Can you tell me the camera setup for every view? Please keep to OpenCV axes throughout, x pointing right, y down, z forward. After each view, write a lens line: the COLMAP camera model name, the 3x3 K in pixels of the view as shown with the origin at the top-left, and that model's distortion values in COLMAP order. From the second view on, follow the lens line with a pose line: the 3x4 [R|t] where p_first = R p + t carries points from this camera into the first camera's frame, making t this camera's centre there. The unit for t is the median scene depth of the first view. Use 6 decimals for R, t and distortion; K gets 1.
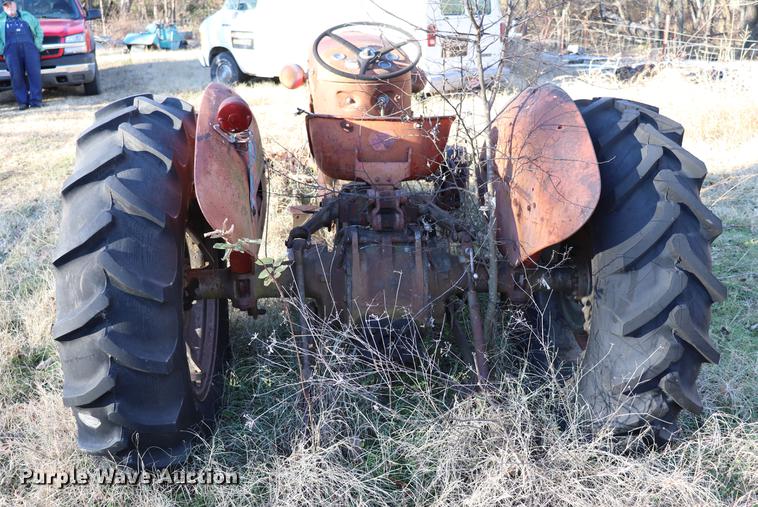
lens RADIAL K [[723.1, 0, 377.7], [0, 723.1, 243.2], [0, 0, 1]] dist [-0.174916, 0.148784]
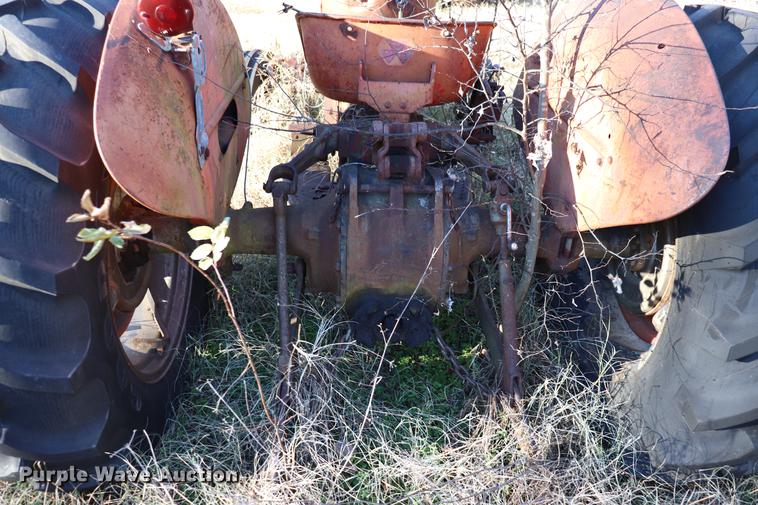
lens RADIAL K [[625.7, 0, 379.0], [0, 625.7, 252.5], [0, 0, 1]] dist [-0.178746, 0.164225]
pose [[0.998883, 0.043420, -0.018639, 0.009032], [-0.039280, 0.982284, 0.183238, -0.057171], [0.026266, -0.182301, 0.982892, 0.354460]]
